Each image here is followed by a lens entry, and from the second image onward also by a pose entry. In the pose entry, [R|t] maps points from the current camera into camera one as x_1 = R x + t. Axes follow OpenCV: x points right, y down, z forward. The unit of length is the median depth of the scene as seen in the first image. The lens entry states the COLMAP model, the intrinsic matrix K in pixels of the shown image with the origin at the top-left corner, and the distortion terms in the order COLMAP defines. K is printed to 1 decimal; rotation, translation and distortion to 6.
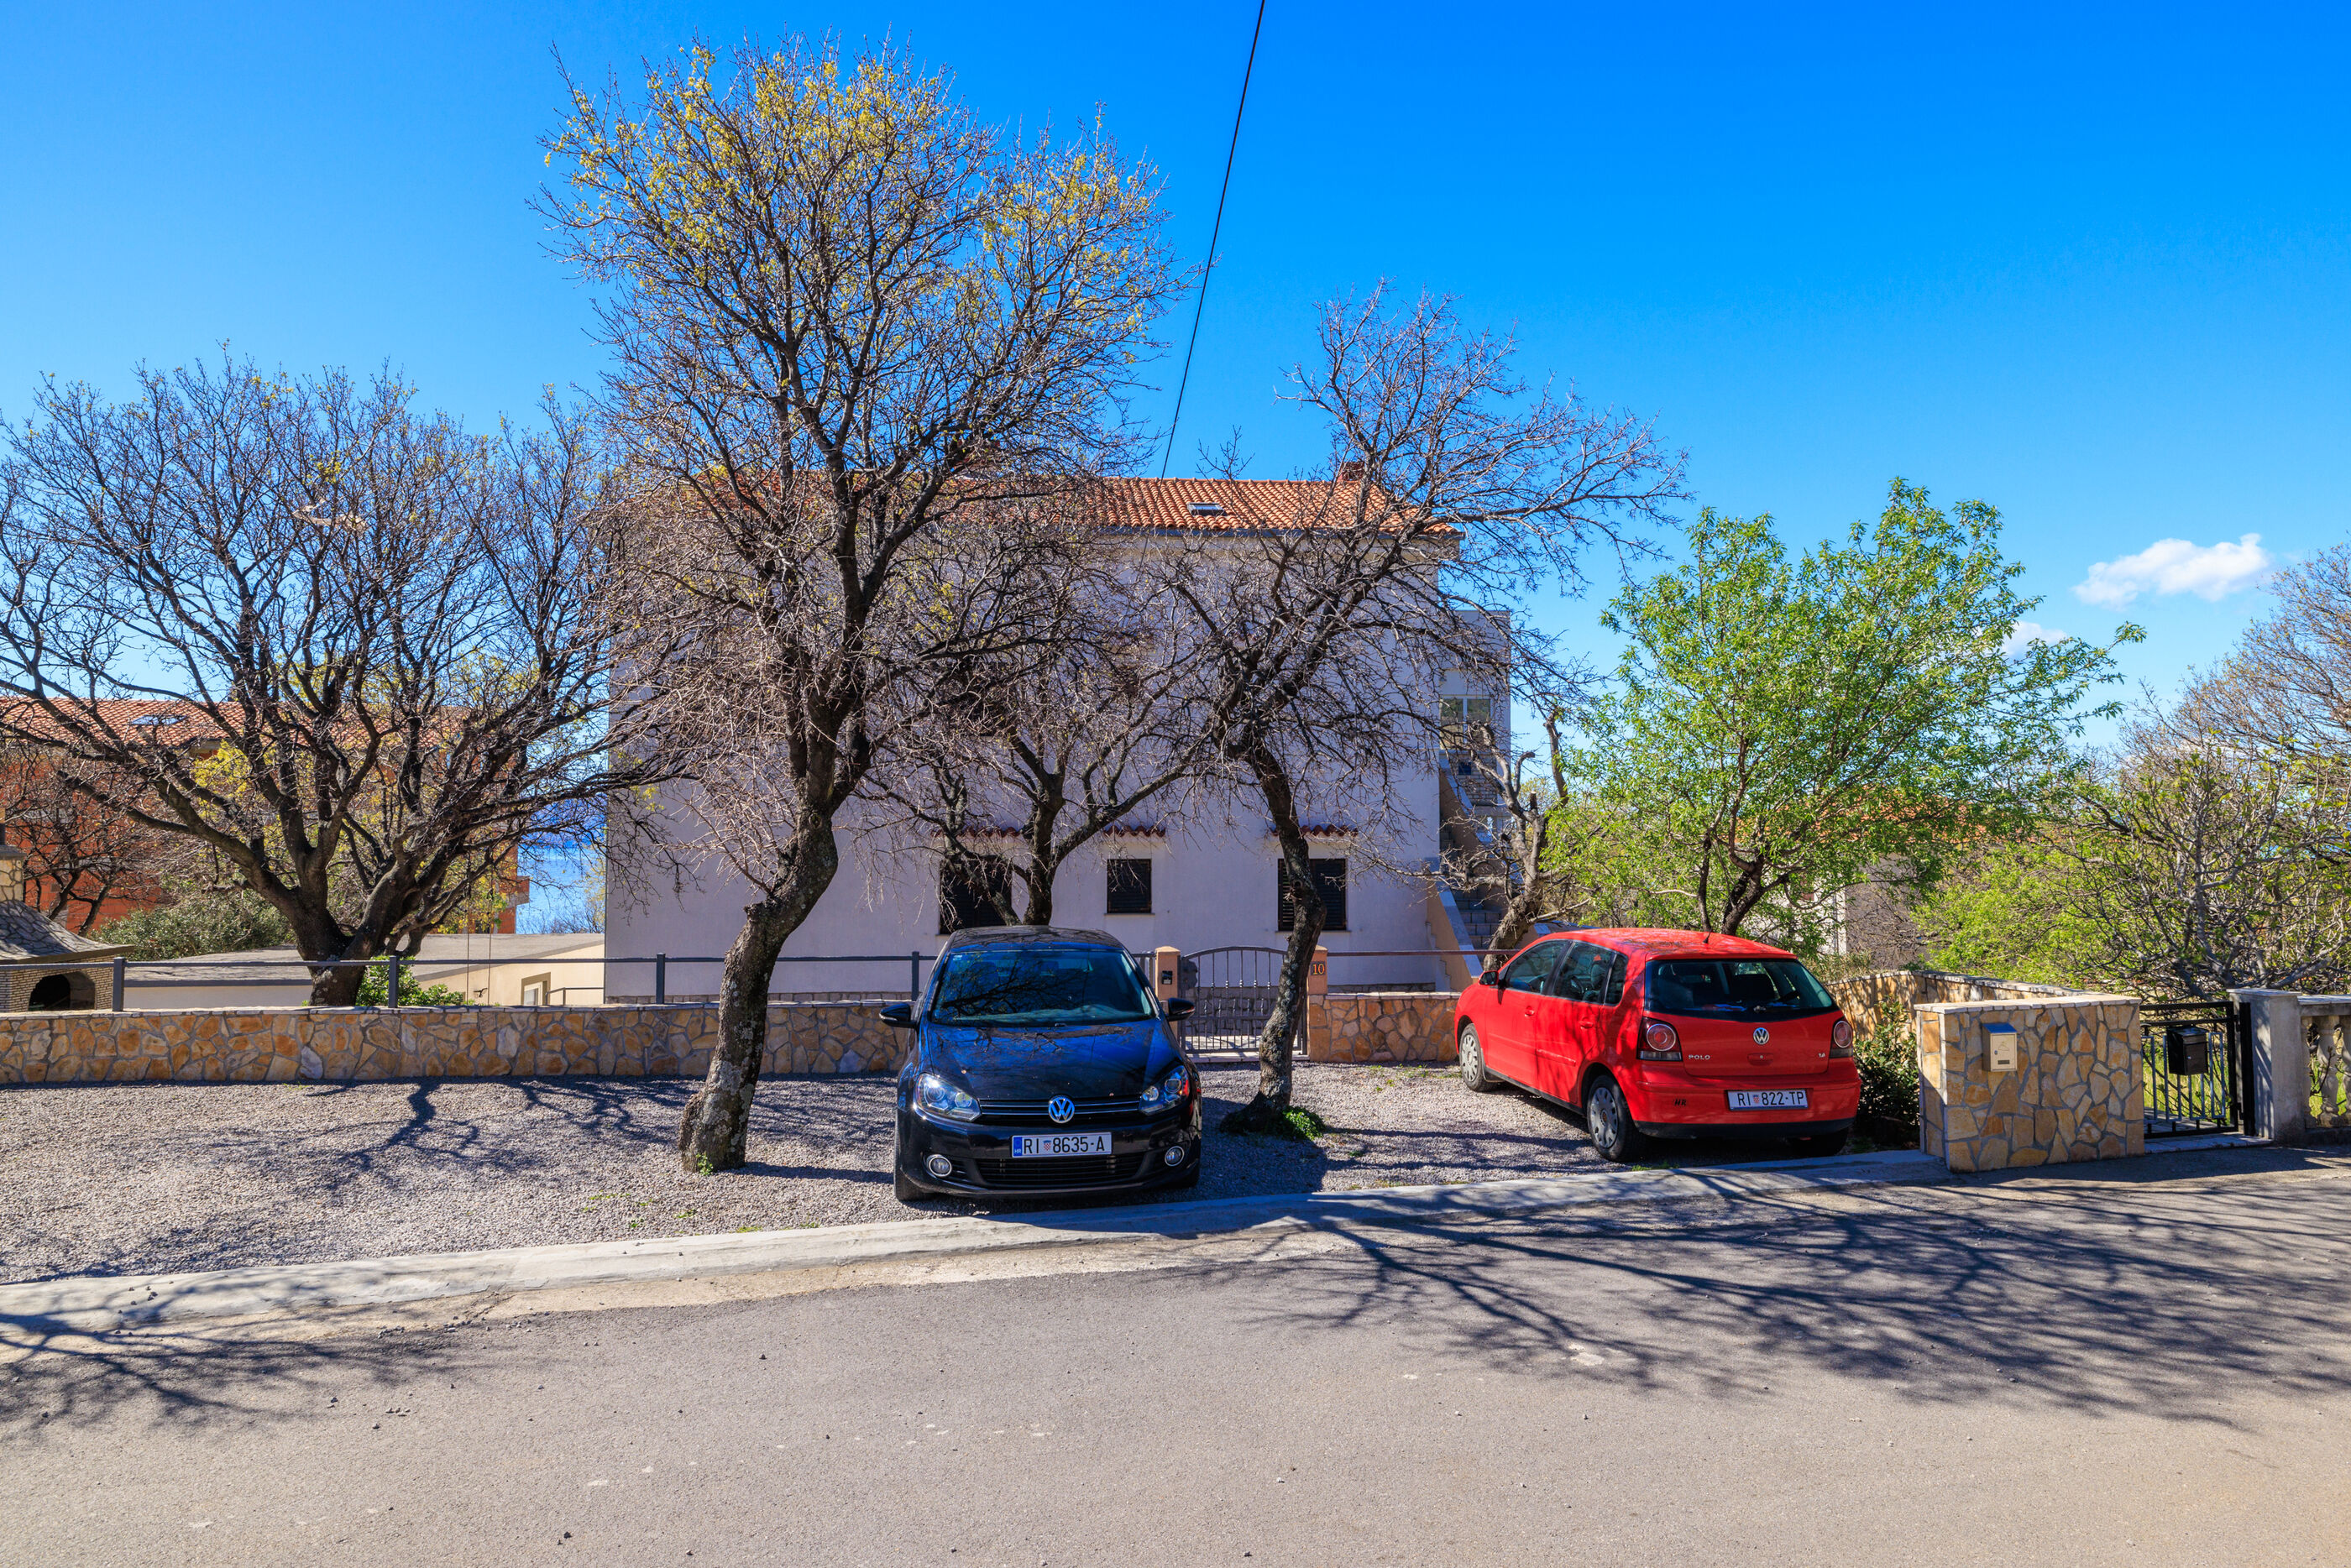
lens RADIAL K [[1322.4, 0, 1176.4], [0, 1322.4, 786.2], [0, 0, 1]] dist [-0.003889, 0.001016]
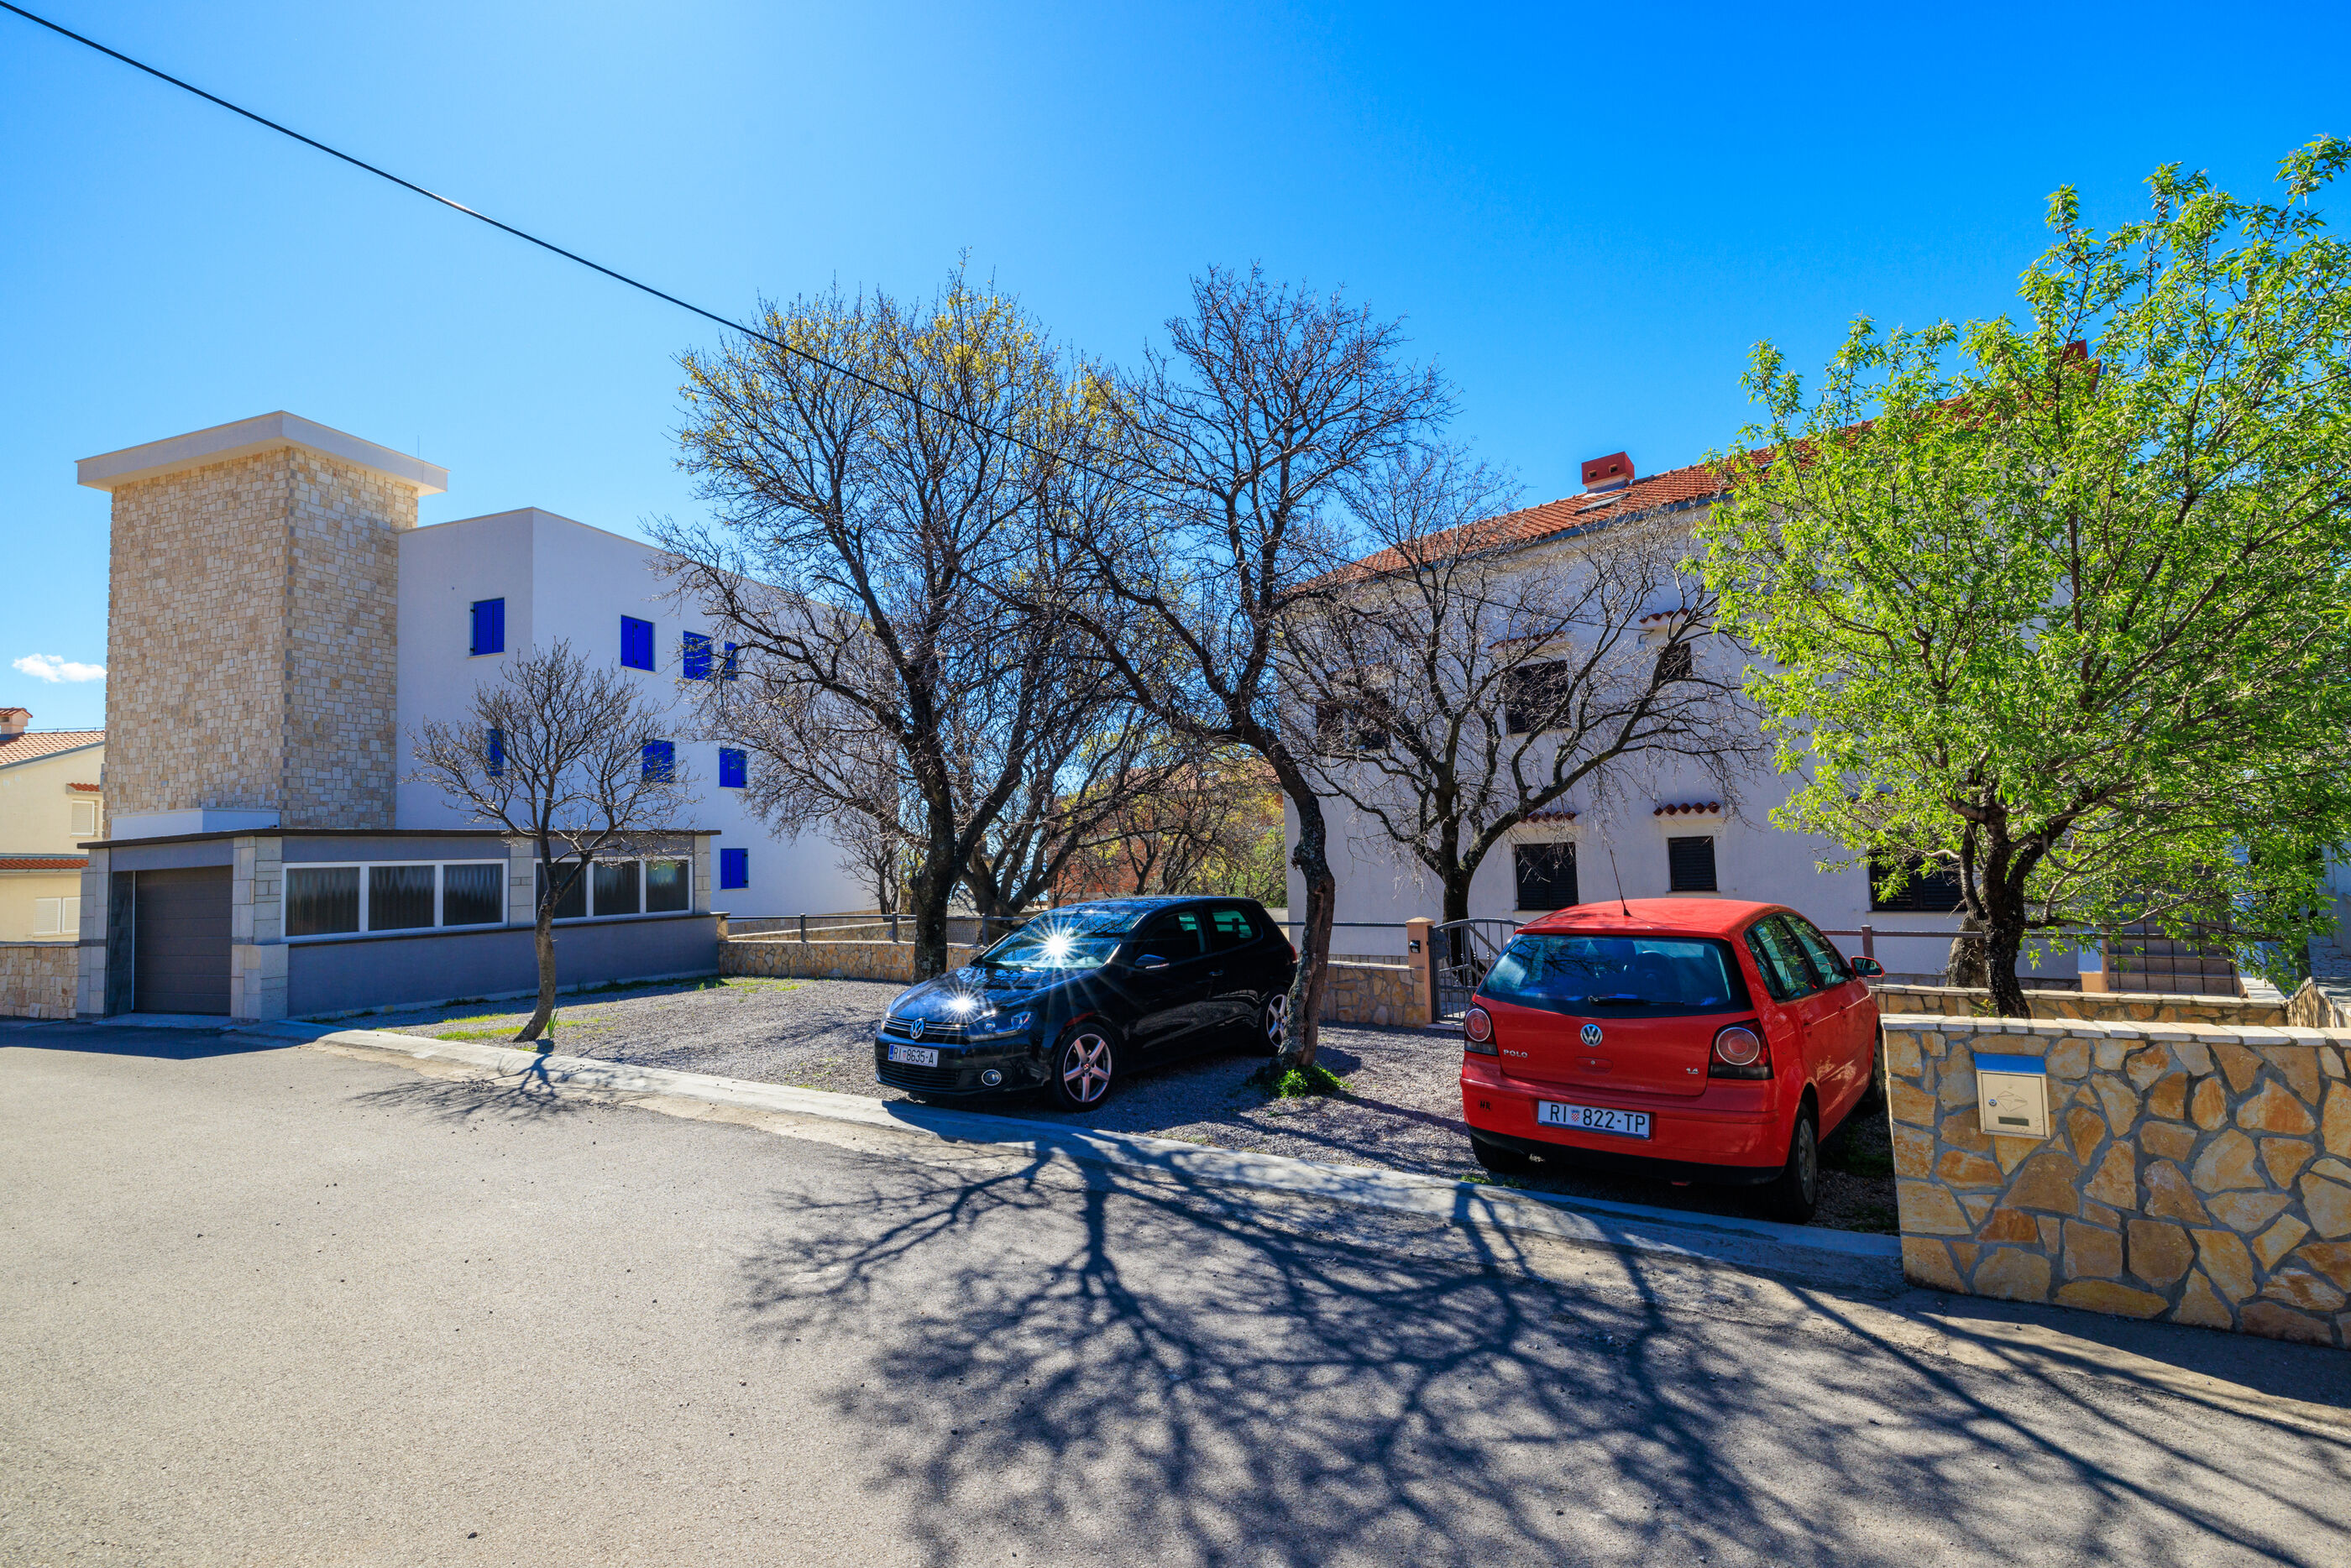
lens RADIAL K [[1083.3, 0, 1178.5], [0, 1083.3, 785.6], [0, 0, 1]] dist [-0.000094, 0.000152]
pose [[0.659122, -0.074958, -0.748291, 1.031932], [0.069597, 0.996830, -0.038551, 0.070379], [0.748809, -0.026669, 0.662249, 0.548494]]
